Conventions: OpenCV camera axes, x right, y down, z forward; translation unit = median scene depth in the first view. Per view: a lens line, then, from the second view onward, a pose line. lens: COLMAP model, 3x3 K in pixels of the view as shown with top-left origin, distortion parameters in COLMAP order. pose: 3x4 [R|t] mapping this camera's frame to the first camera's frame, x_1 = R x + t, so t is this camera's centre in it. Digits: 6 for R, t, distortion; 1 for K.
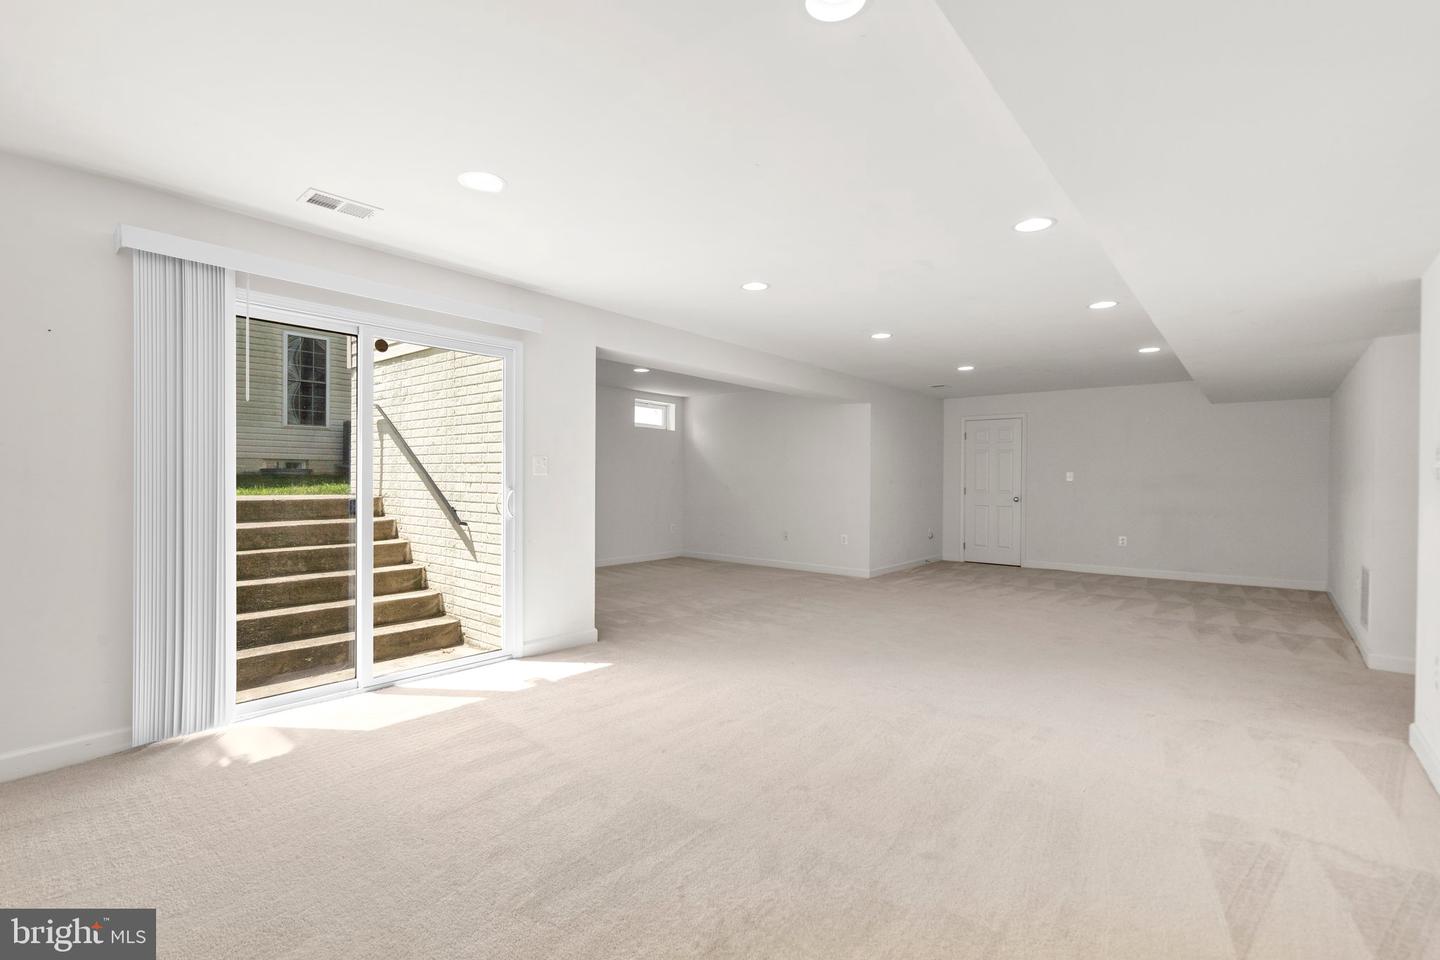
lens RADIAL K [[641.7, 0, 714.1], [0, 641.7, 482.8], [0, 0, 1]] dist [0.000198, 0.000066]
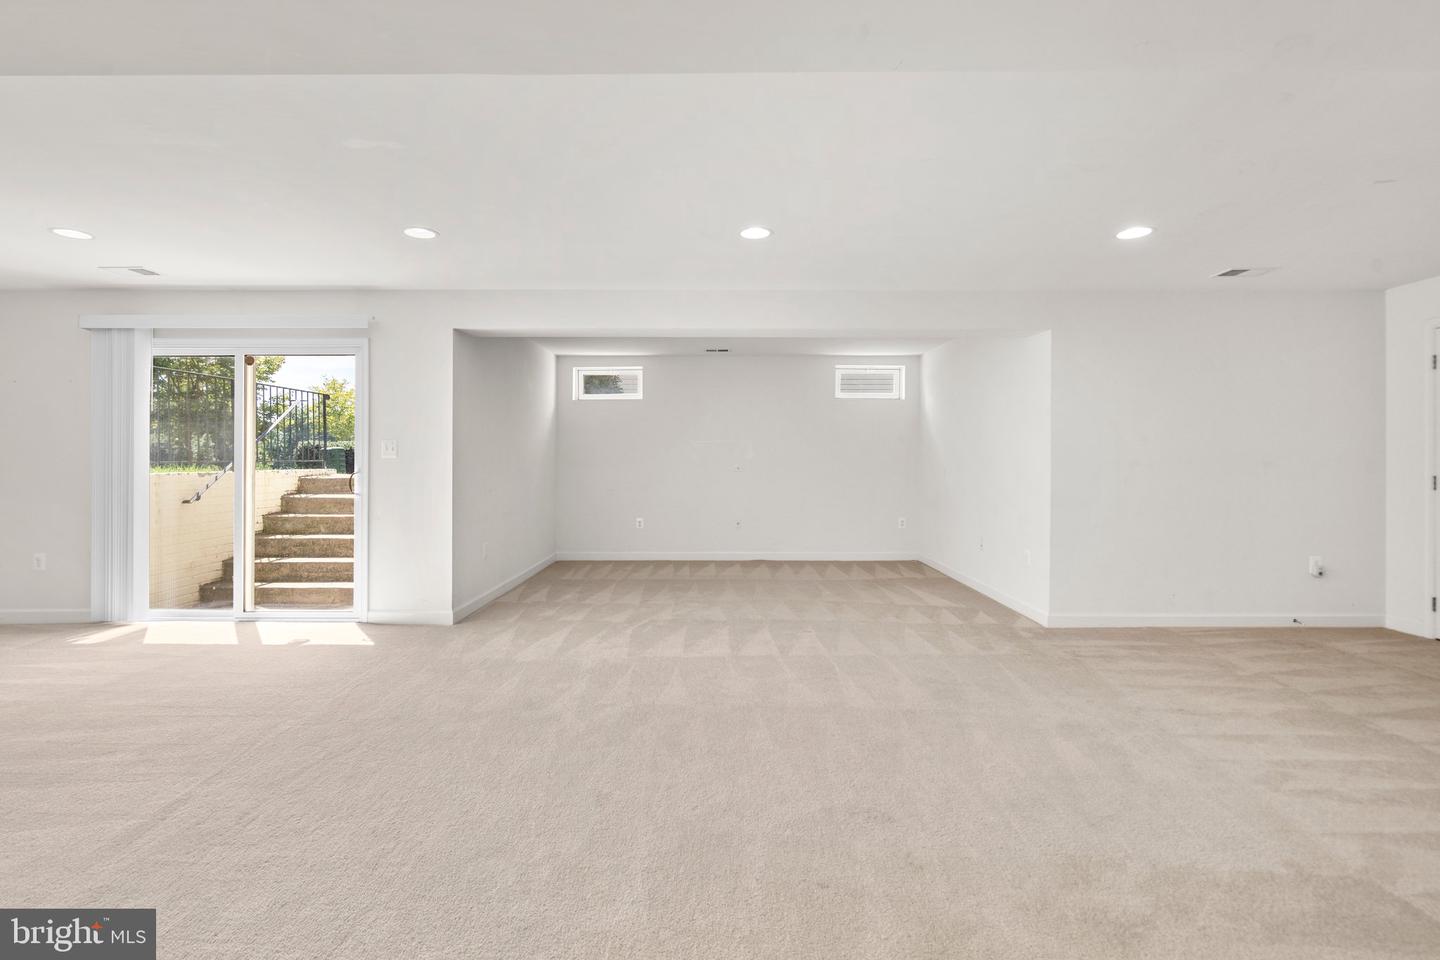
lens RADIAL K [[671.0, 0, 724.8], [0, 671.0, 465.4], [0, 0, 1]] dist [0.001573, 0.000382]
pose [[0.649554, -0.005559, -0.760295, 0.878059], [0.001393, 0.999980, -0.006122, 0.006970], [0.760314, 0.002917, 0.649549, 0.637976]]
